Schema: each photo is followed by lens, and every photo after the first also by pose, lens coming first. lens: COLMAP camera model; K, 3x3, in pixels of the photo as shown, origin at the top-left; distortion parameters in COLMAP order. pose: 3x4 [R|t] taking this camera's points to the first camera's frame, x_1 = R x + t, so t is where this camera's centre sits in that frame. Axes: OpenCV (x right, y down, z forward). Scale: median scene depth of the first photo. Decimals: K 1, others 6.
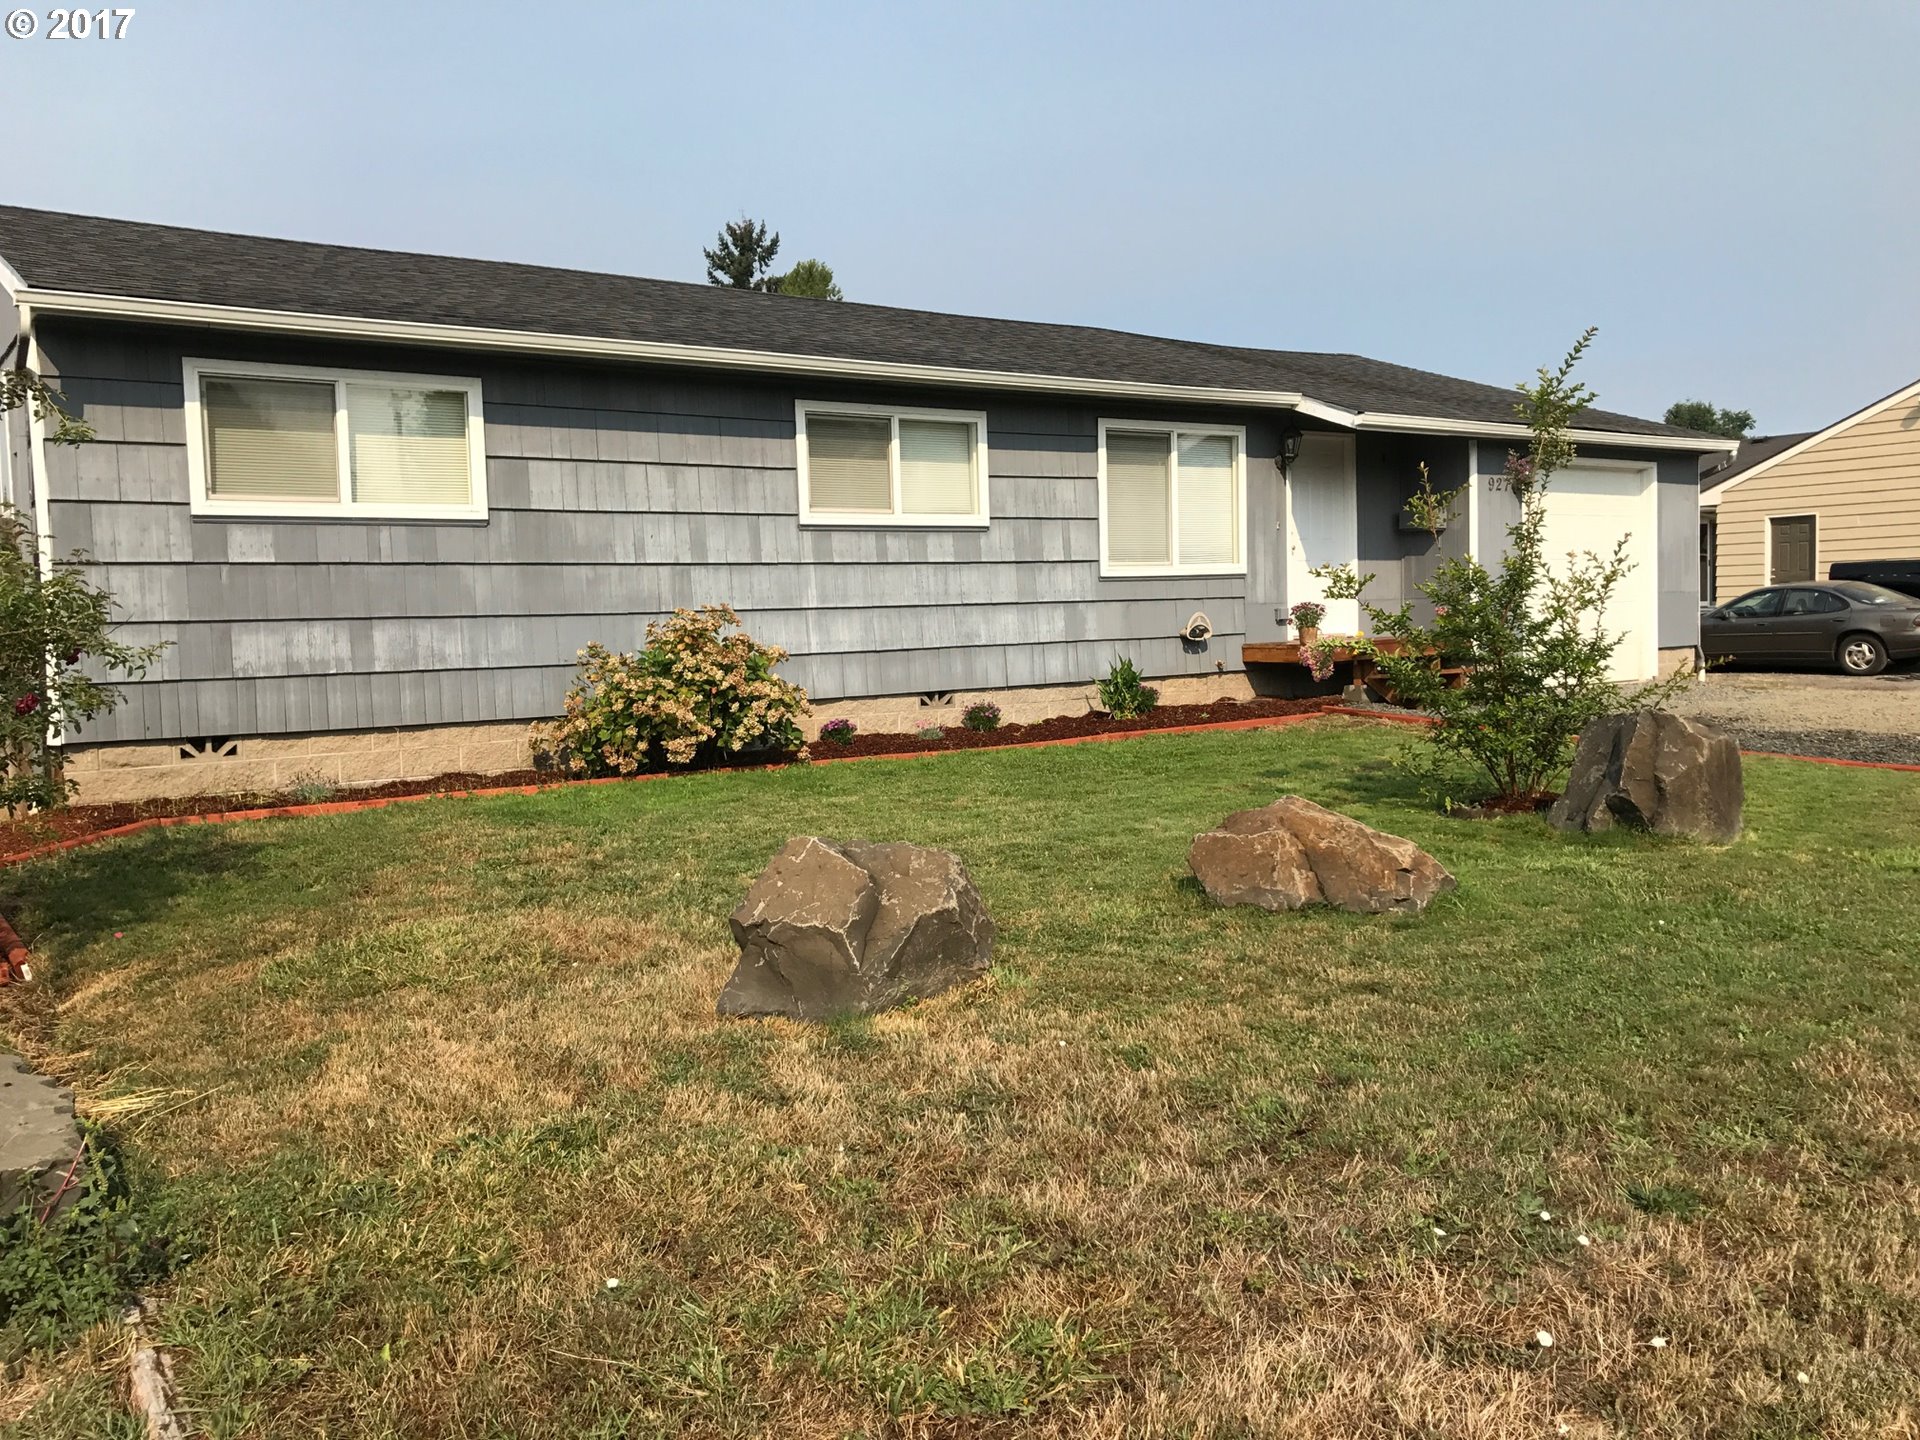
lens RADIAL K [[1589.0, 0, 966.8], [0, 1589.0, 712.2], [0, 0, 1]] dist [0.058061, -0.068846]
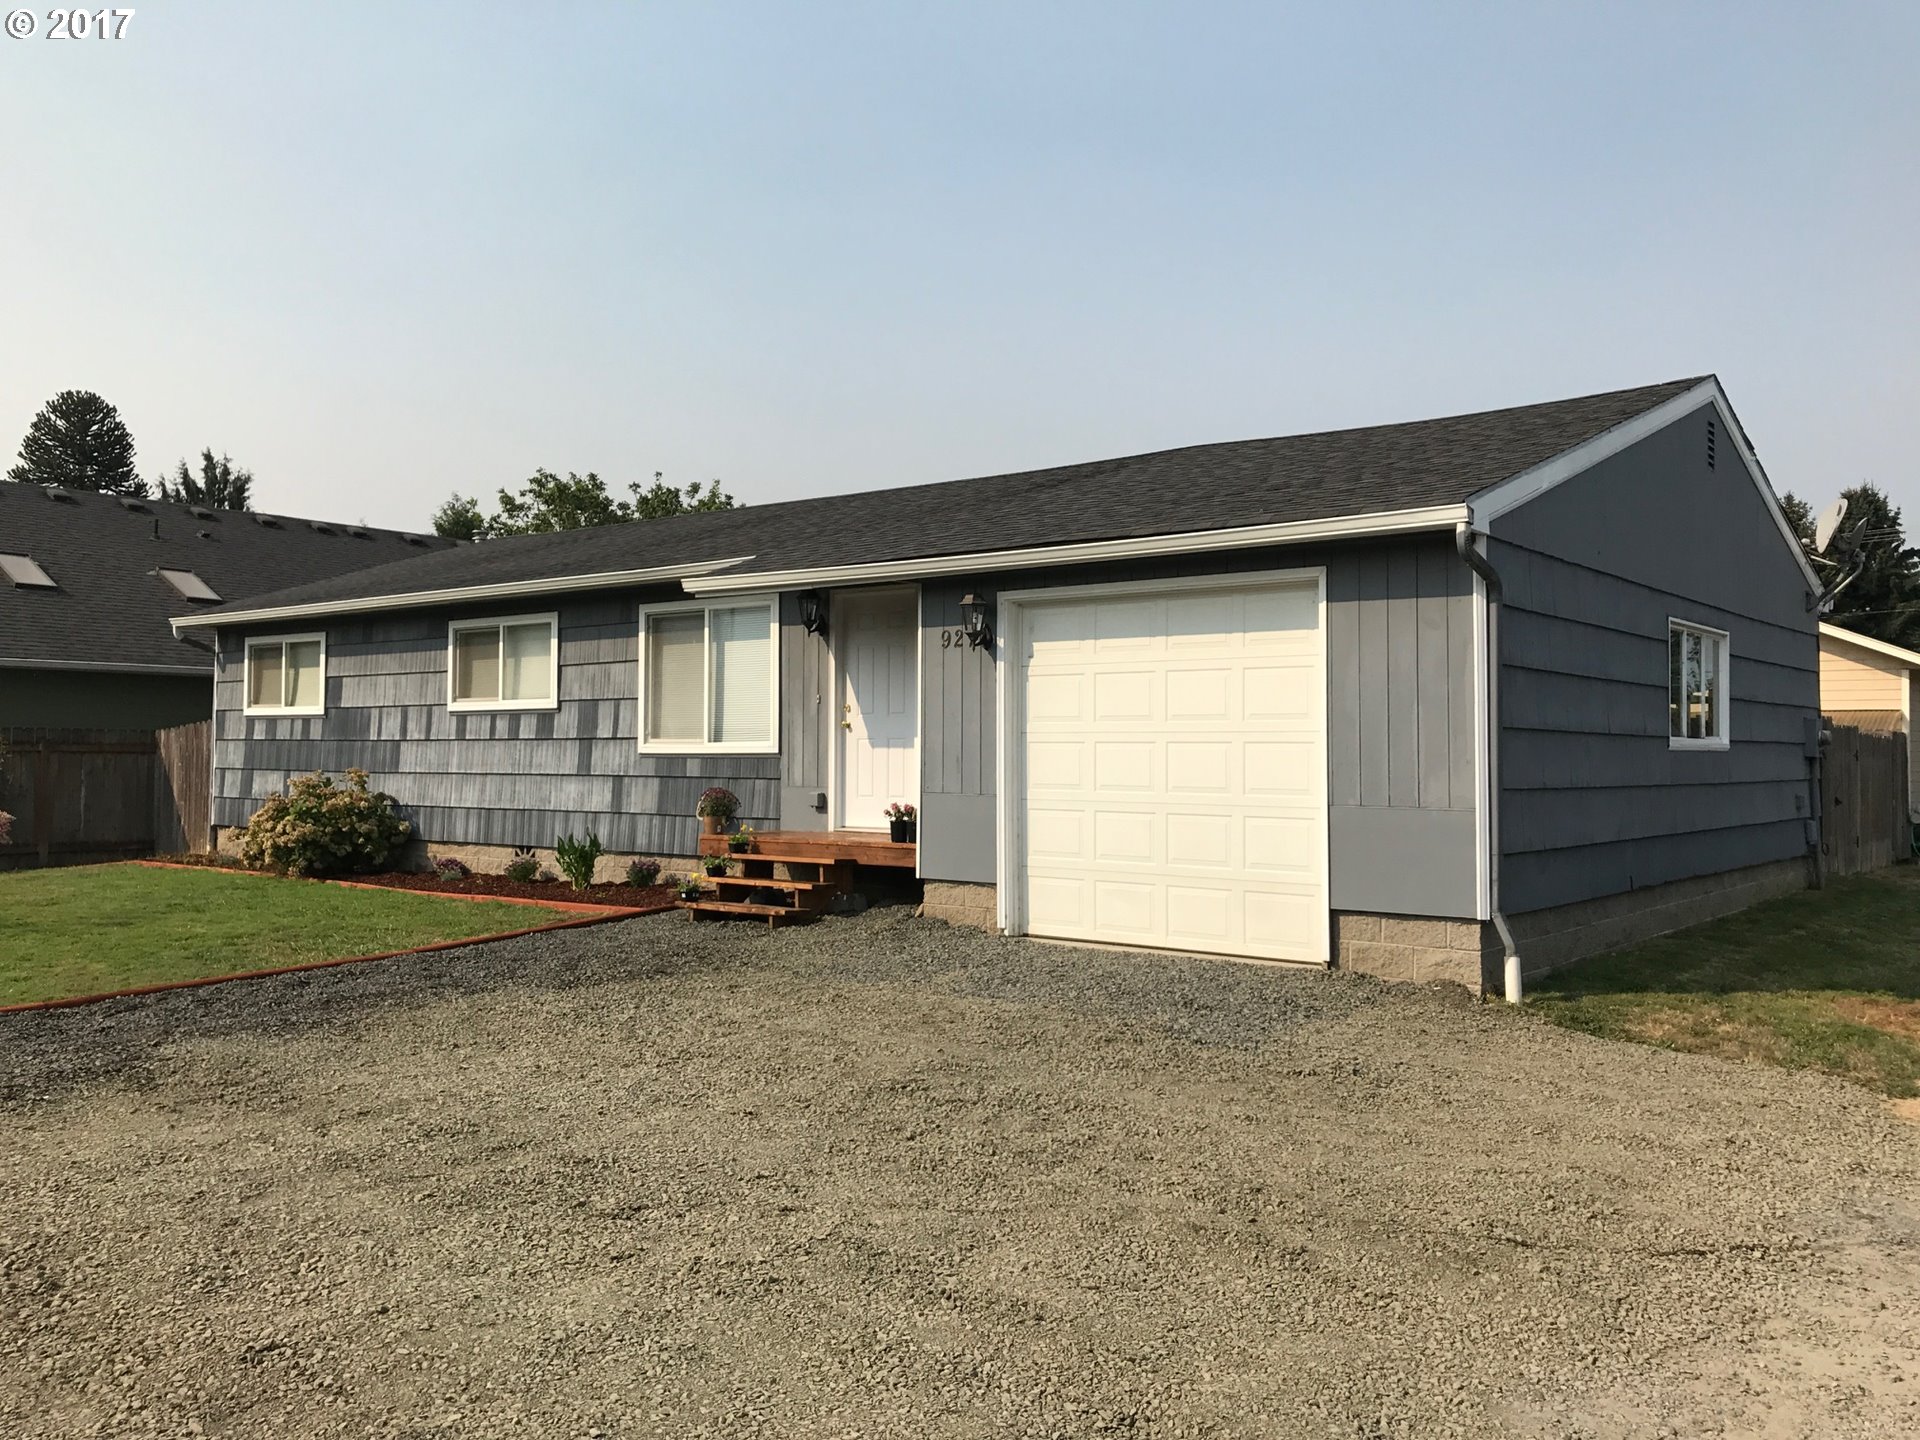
lens RADIAL K [[1589.0, 0, 1013.0], [0, 1589.0, 657.0], [0, 0, 1]] dist [0.058061, -0.068846]
pose [[0.274045, -0.033258, -0.961142, 1.384950], [-0.074822, 0.995635, -0.055785, -0.127998], [0.958802, 0.087202, 0.270361, 1.120805]]
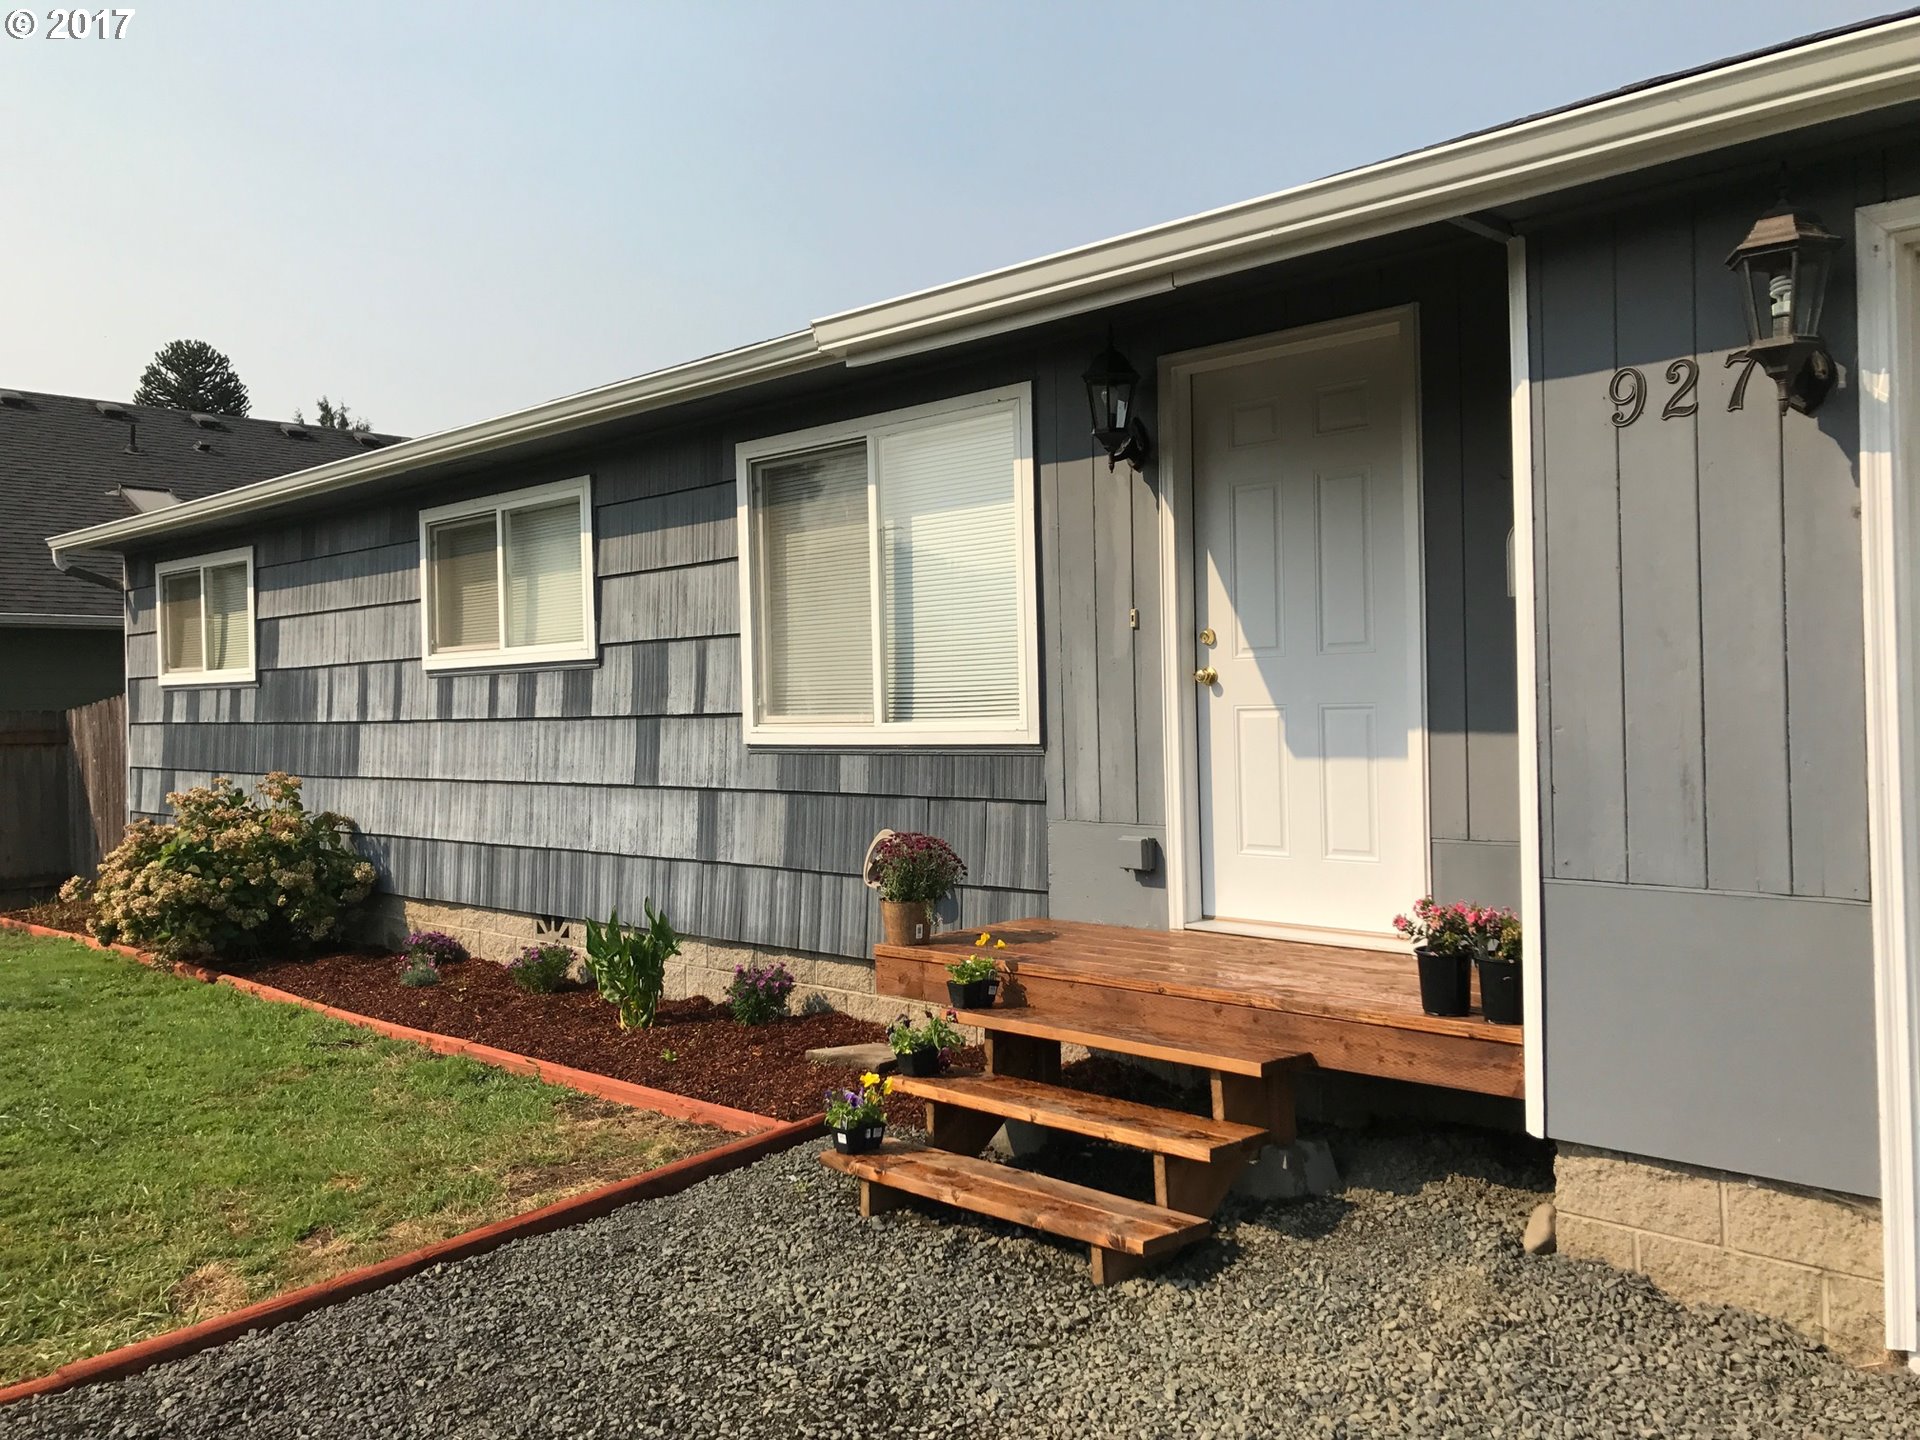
lens RADIAL K [[1589.0, 0, 1016.3], [0, 1589.0, 678.9], [0, 0, 1]] dist [0.058061, -0.068846]
pose [[0.184289, 0.002911, -0.982868, 0.732867], [-0.052347, 0.998605, -0.006857, -0.127693], [0.981477, 0.052713, 0.184185, 1.172029]]
